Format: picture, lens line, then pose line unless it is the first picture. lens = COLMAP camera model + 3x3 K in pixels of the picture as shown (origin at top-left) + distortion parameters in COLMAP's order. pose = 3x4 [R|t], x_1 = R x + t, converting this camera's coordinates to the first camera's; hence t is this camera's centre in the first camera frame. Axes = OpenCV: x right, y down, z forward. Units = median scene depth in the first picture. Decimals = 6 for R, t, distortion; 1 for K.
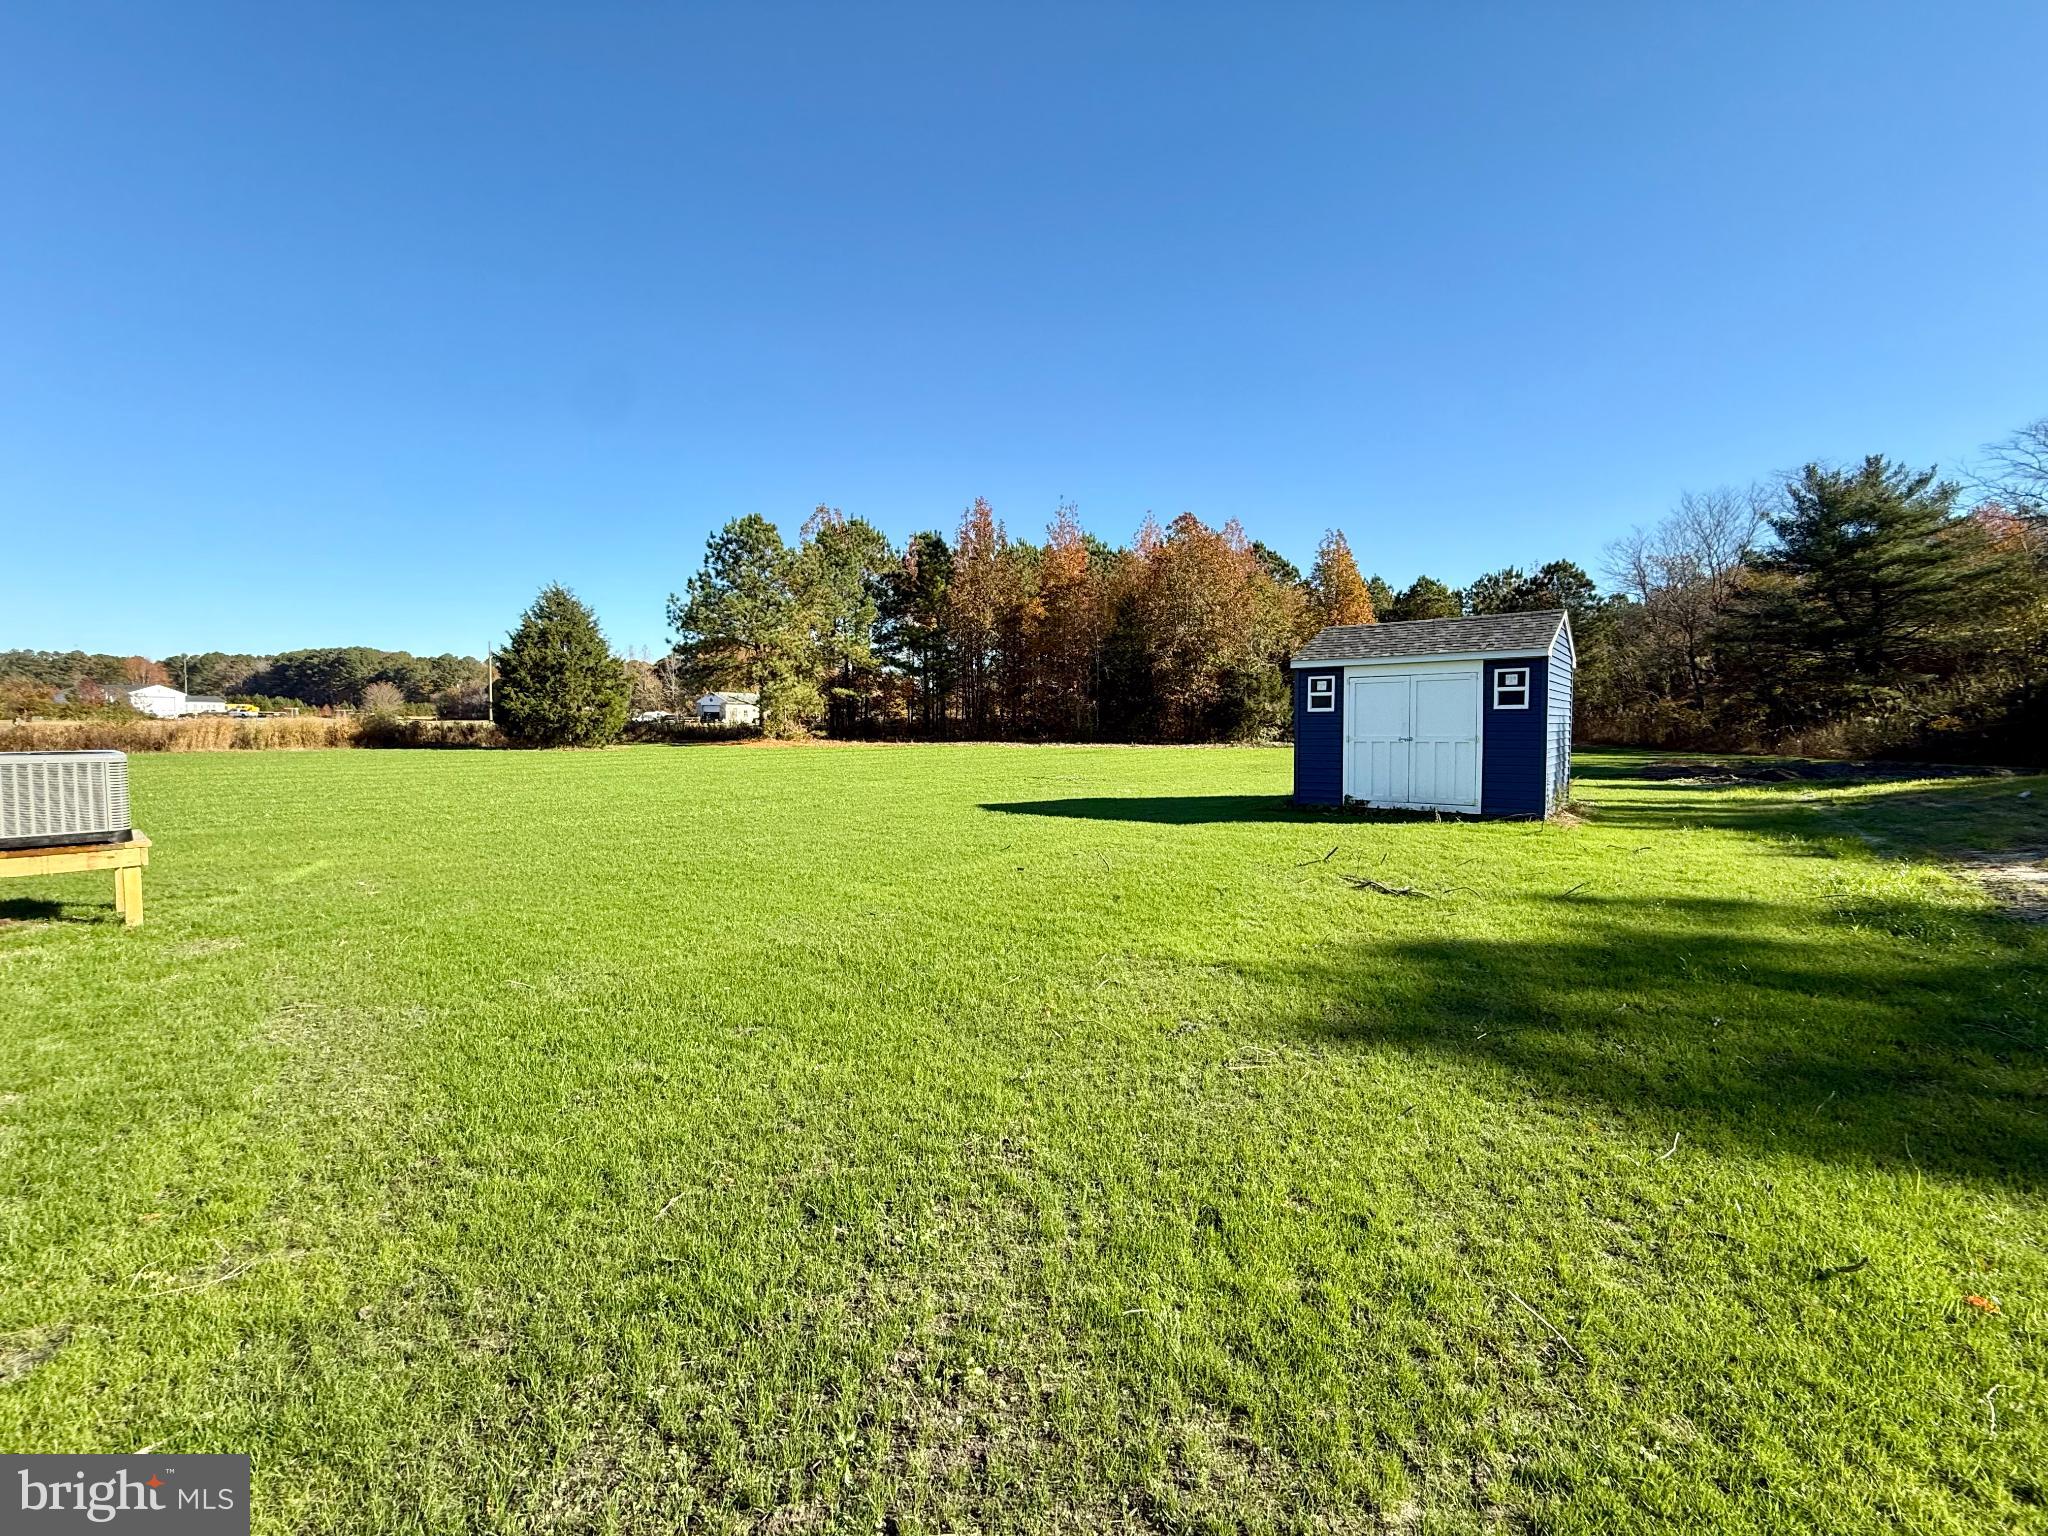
lens RADIAL K [[810.9, 0, 1015.2], [0, 810.9, 762.0], [0, 0, 1]] dist [-0.000754, -0.000444]
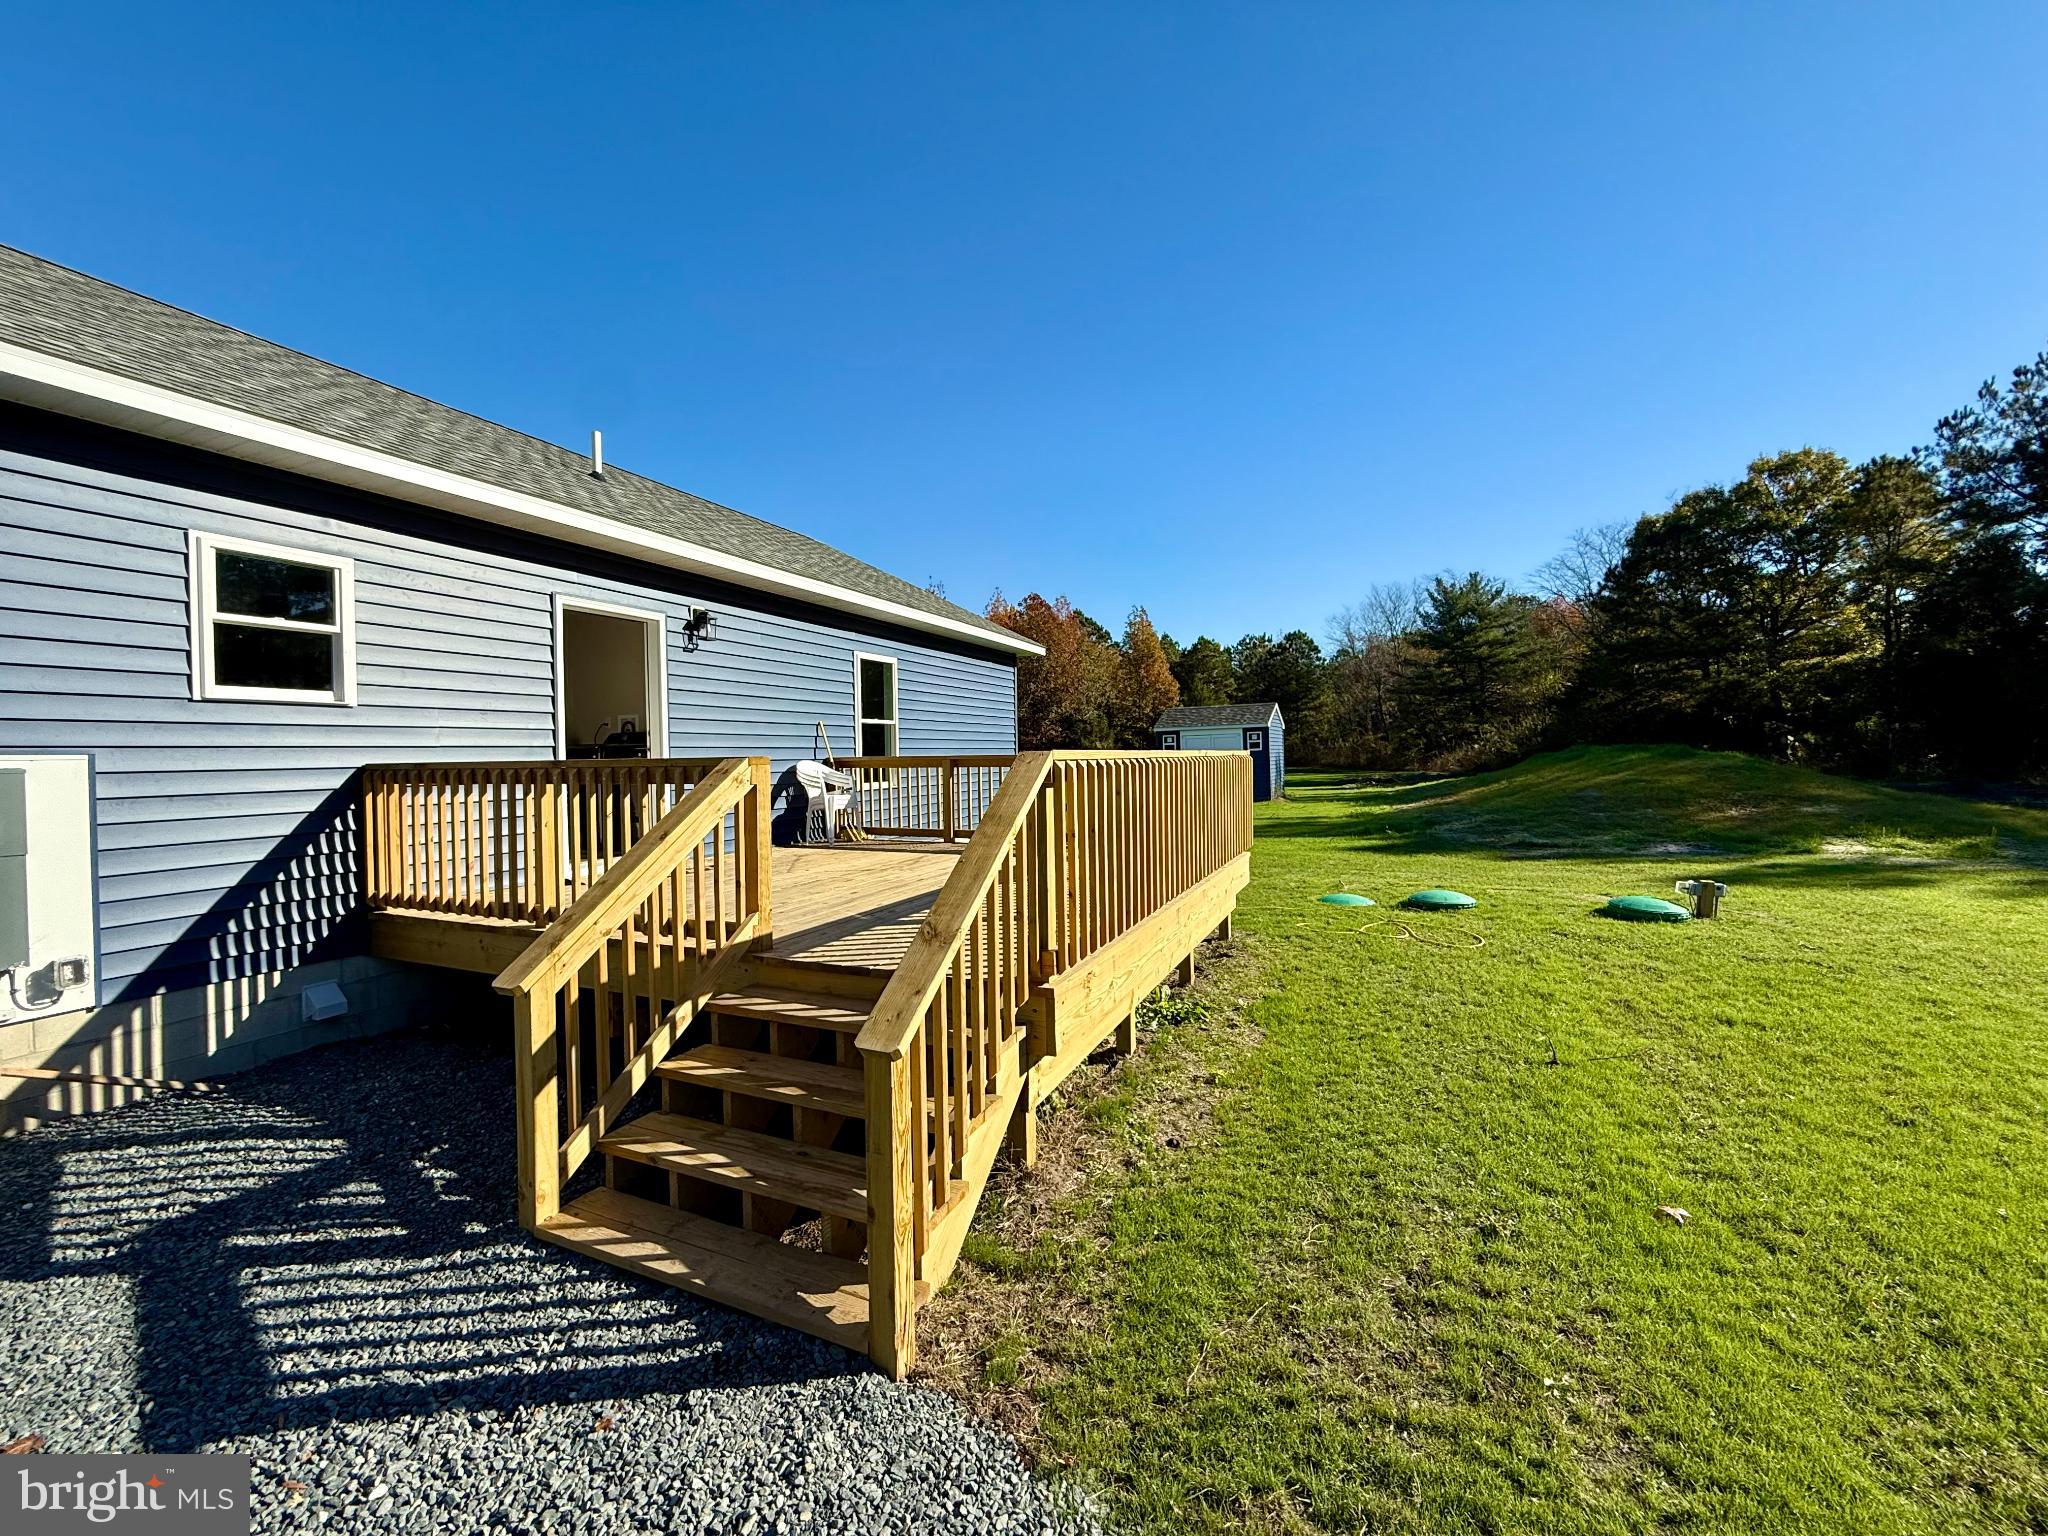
lens RADIAL K [[810.9, 0, 1015.2], [0, 810.9, 762.0], [0, 0, 1]] dist [-0.000754, -0.000444]
pose [[0.971673, -0.024469, 0.235059, -0.125909], [0.035026, 0.998551, -0.040843, 0.007477], [-0.233719, 0.047919, 0.971123, -0.230486]]
